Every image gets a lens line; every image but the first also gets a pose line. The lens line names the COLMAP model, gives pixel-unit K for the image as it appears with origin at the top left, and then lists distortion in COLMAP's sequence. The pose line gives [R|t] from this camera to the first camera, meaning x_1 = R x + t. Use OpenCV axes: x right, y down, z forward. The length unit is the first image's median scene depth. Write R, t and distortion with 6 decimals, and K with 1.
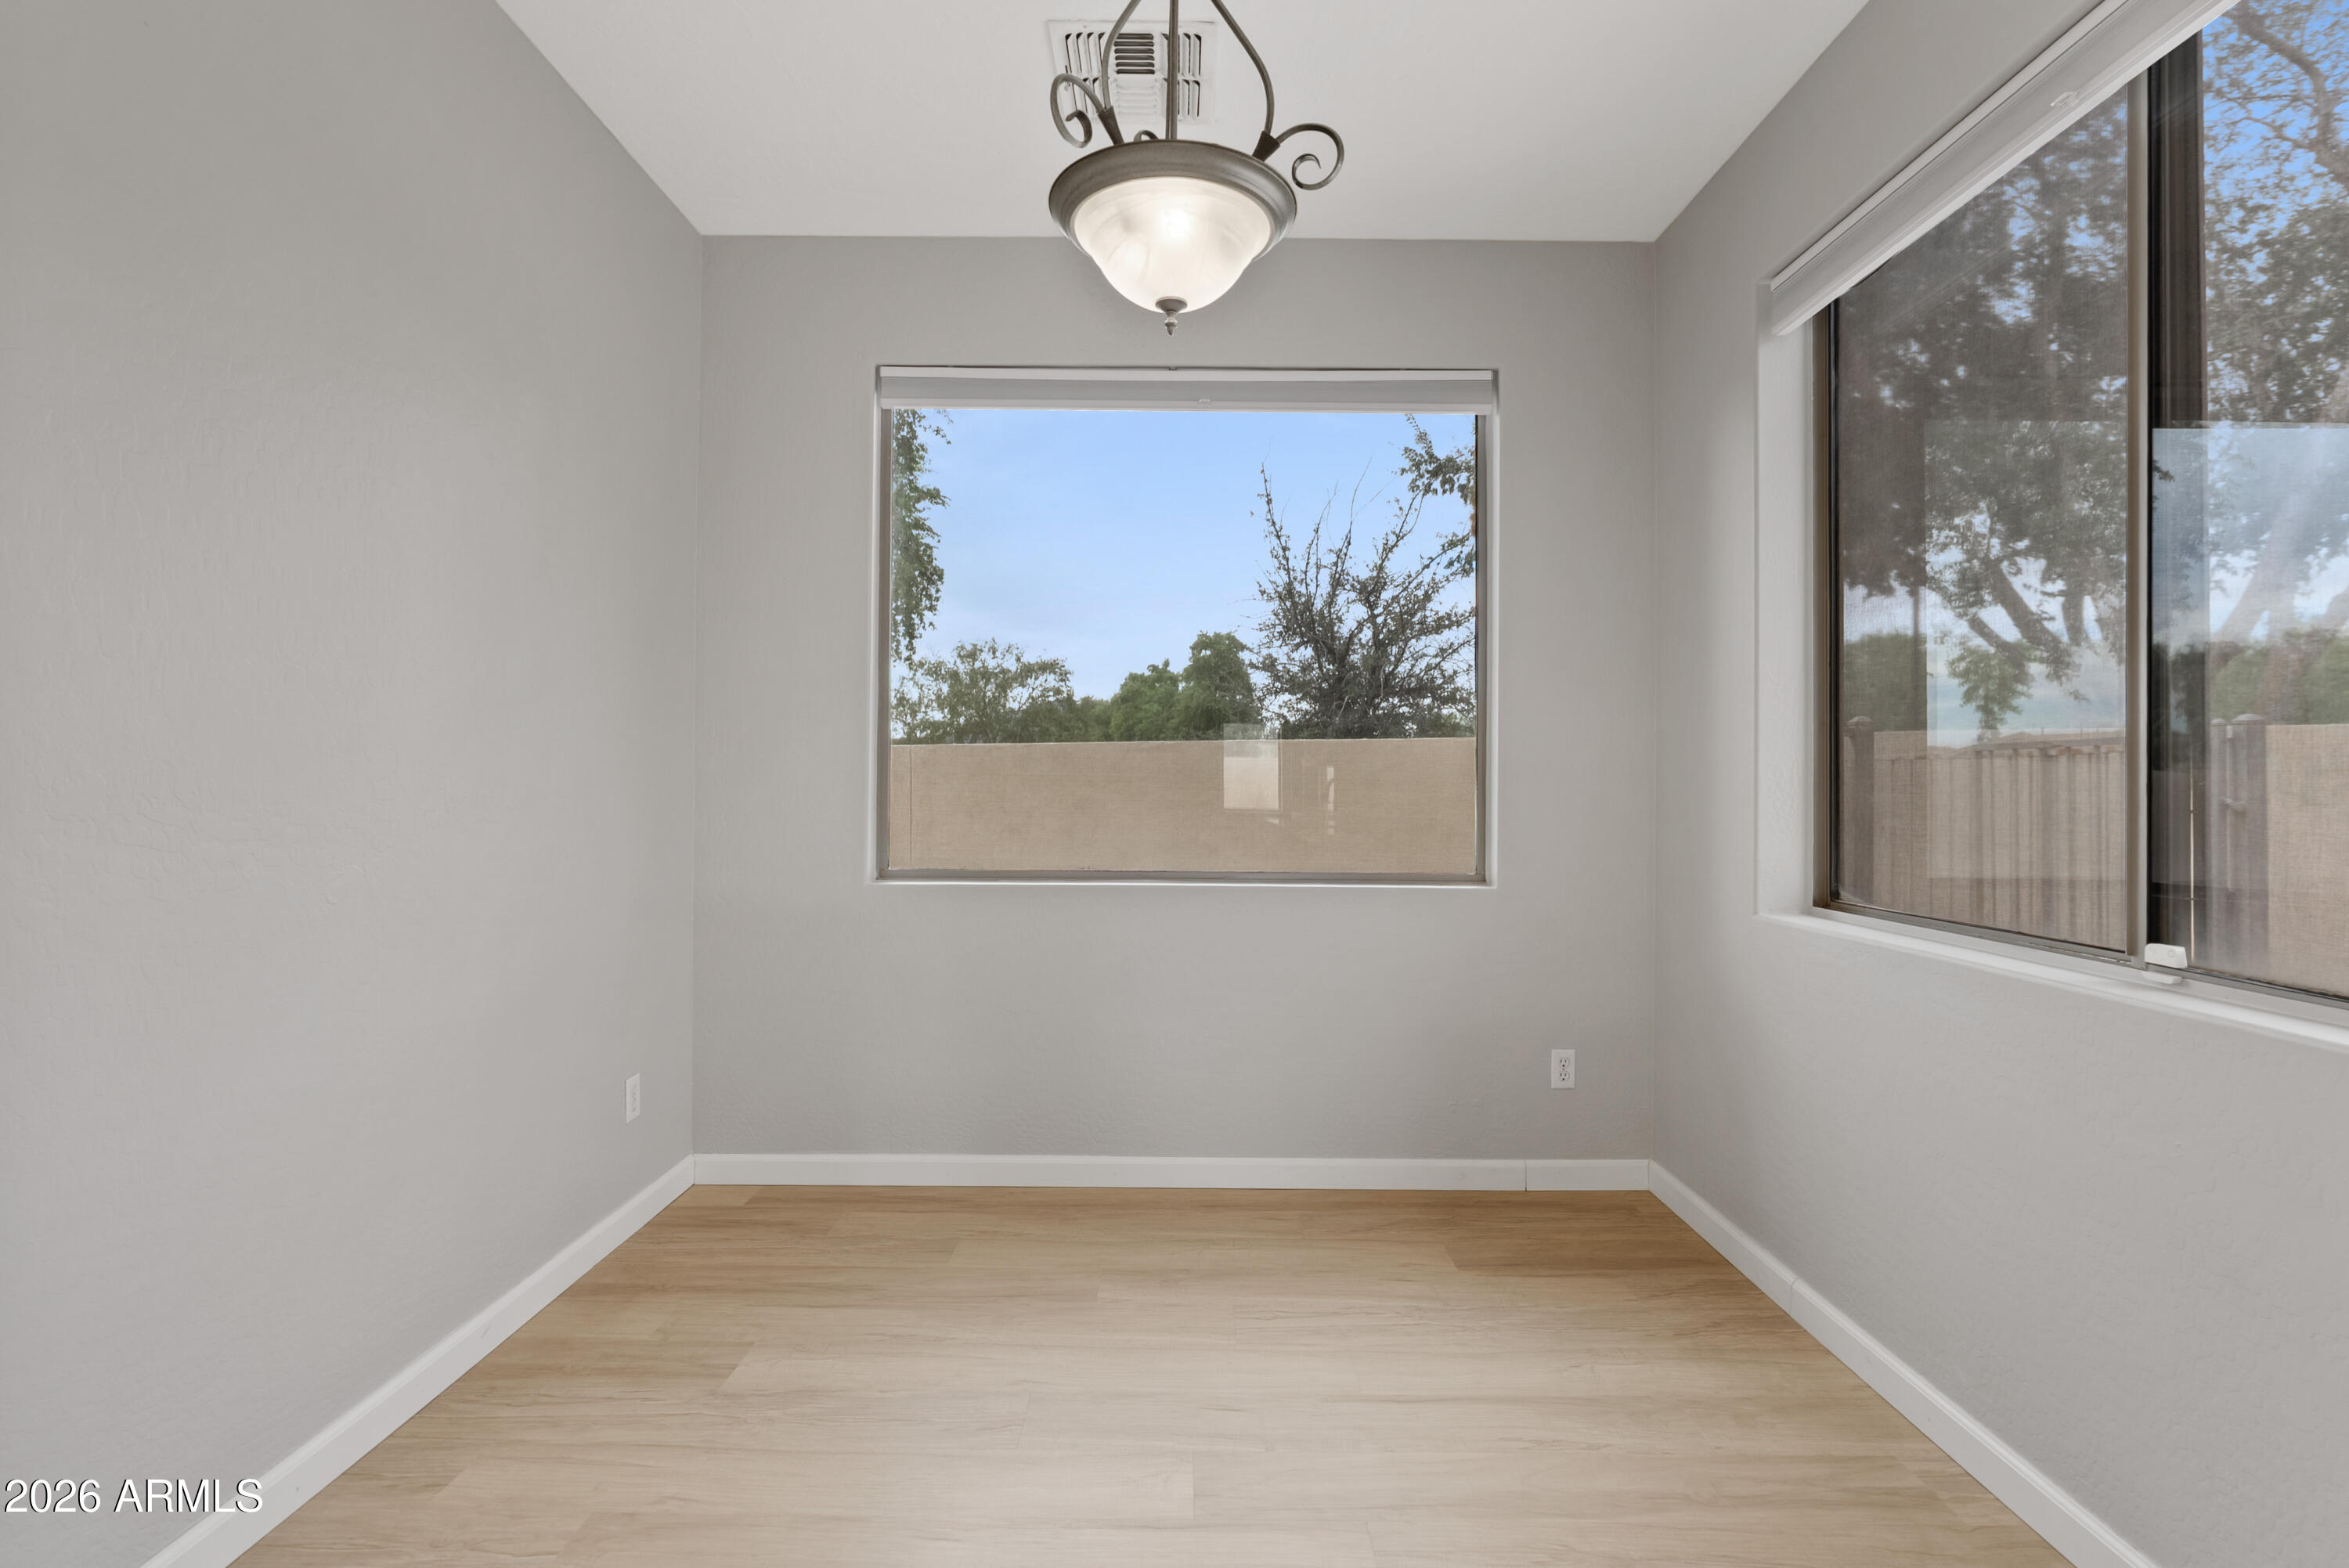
lens RADIAL K [[1088.6, 0, 1170.8], [0, 1088.6, 768.2], [0, 0, 1]] dist [0.000221, 0.000122]
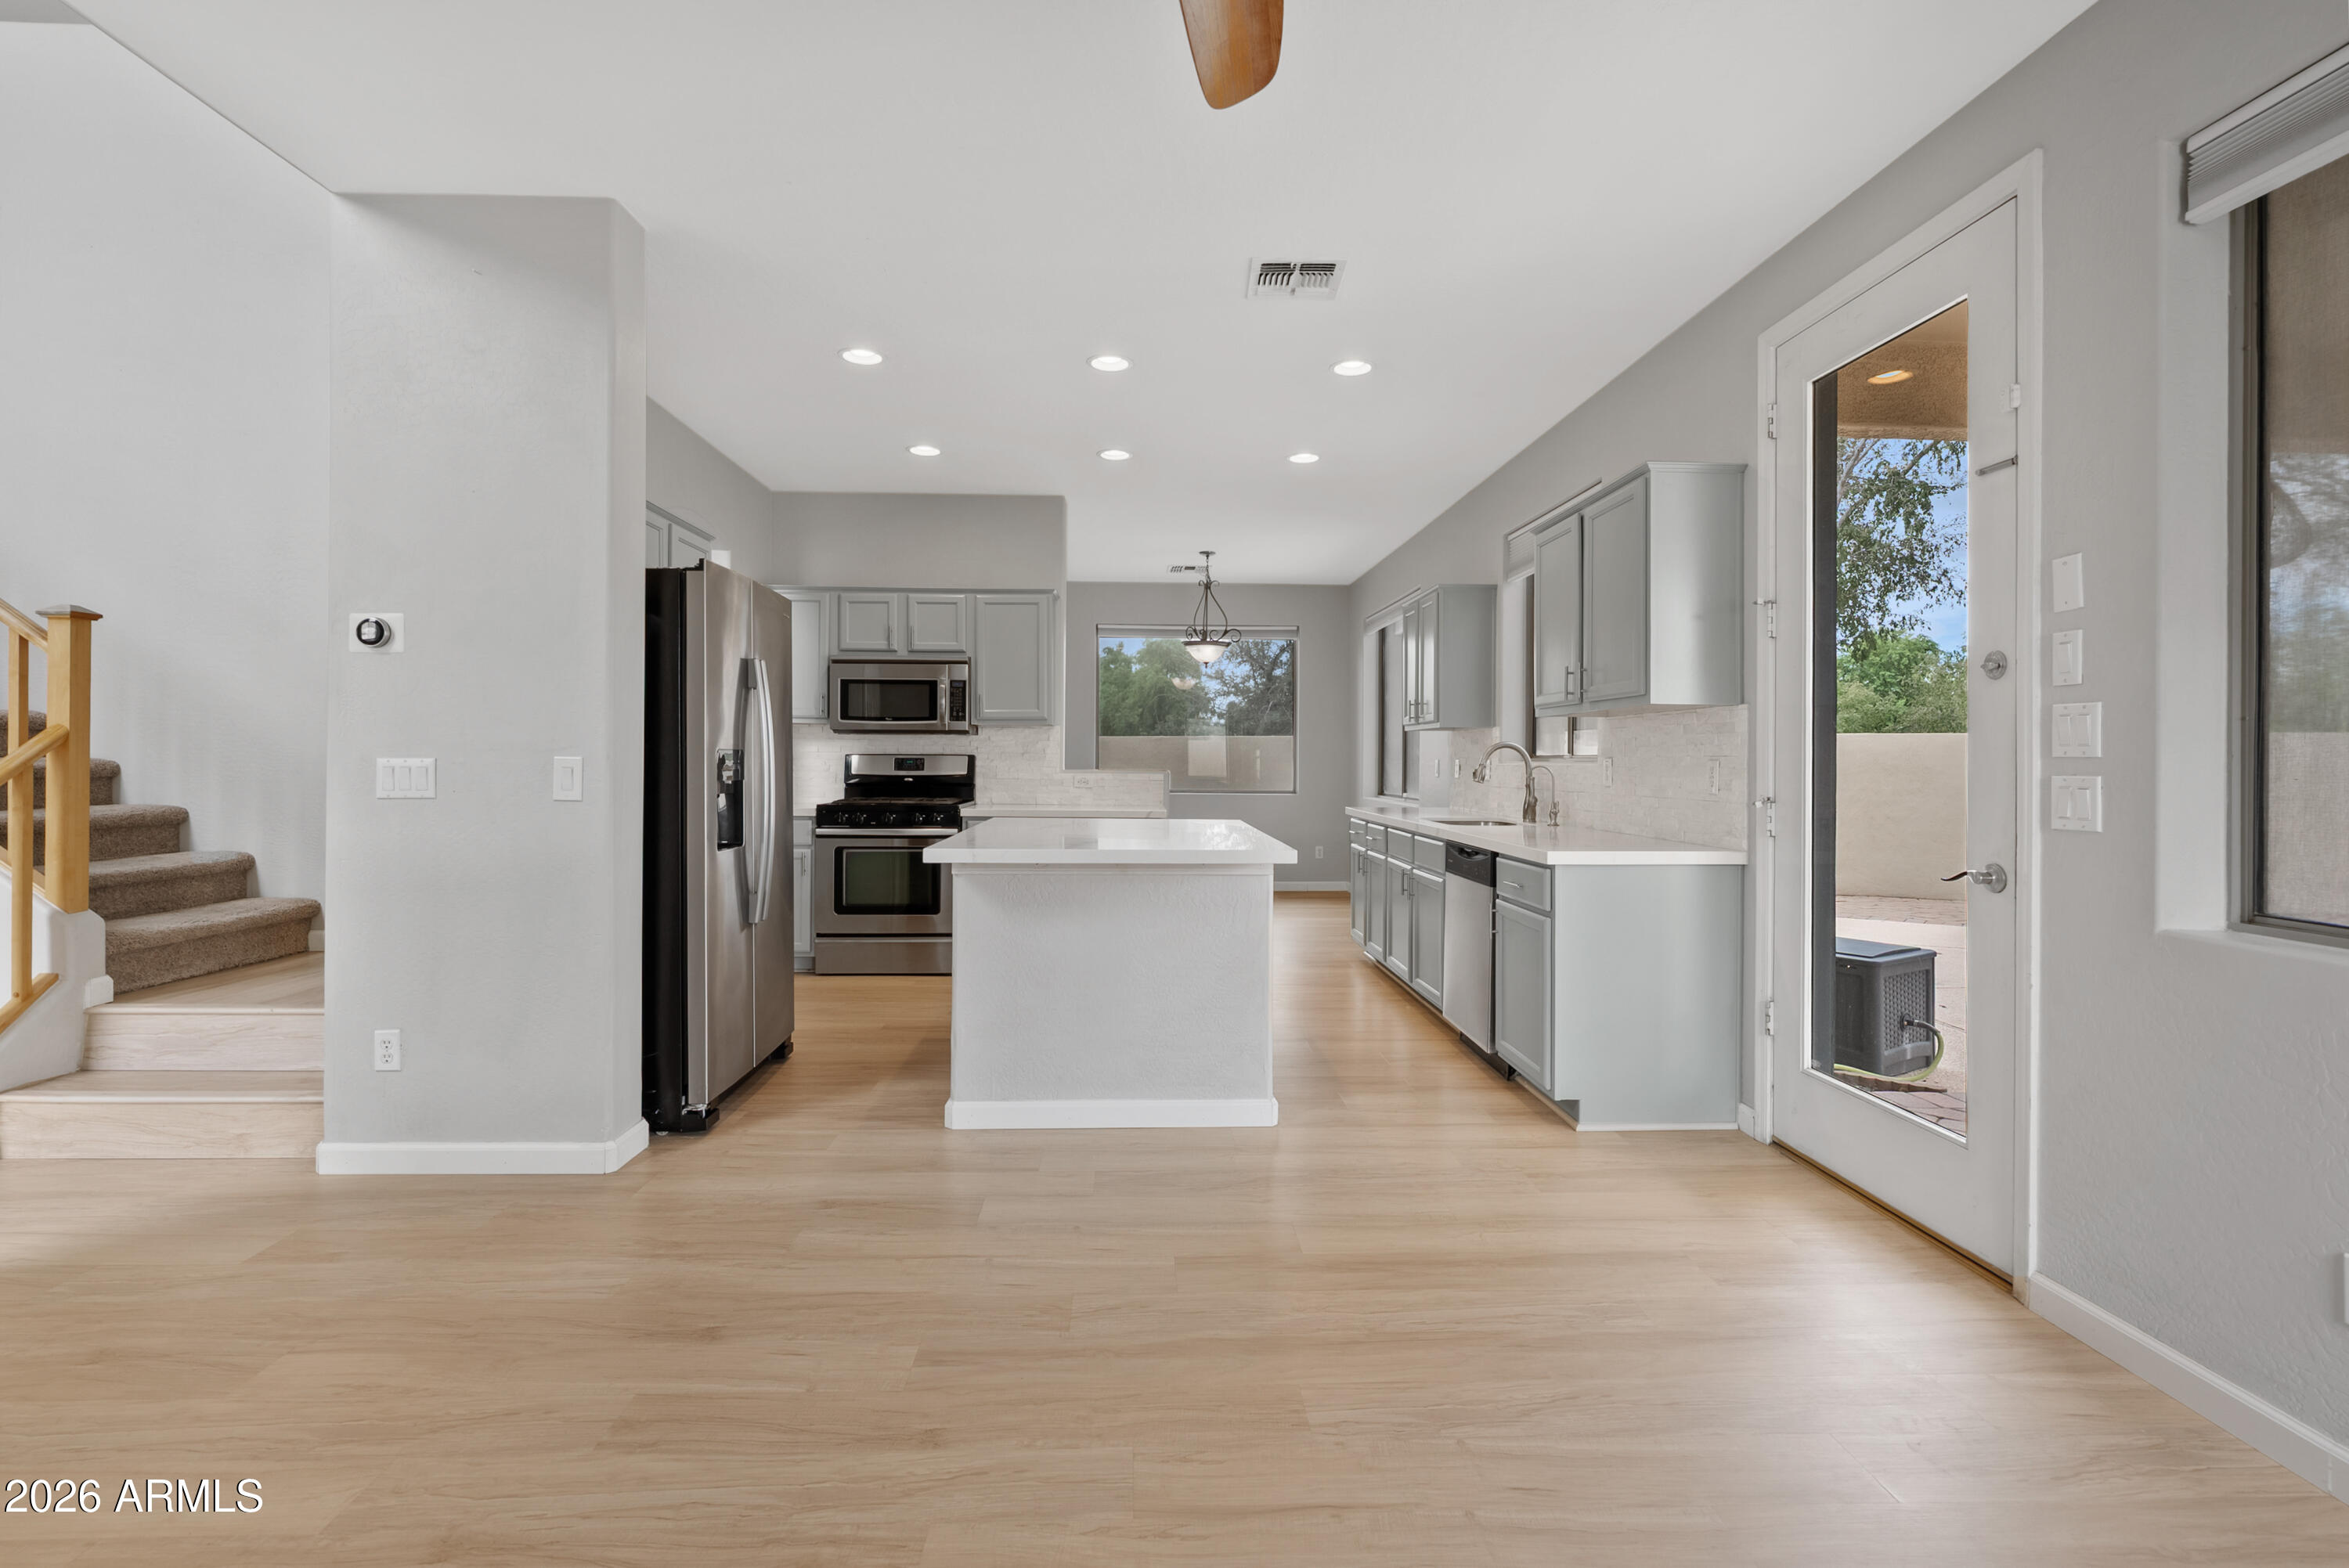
lens RADIAL K [[1088.6, 0, 1170.8], [0, 1088.6, 768.2], [0, 0, 1]] dist [0.000221, 0.000122]
pose [[0.998774, -0.000710, 0.049505, -0.045708], [-0.000476, 0.999713, 0.023943, -0.008102], [-0.049508, -0.023938, 0.998487, -0.437564]]
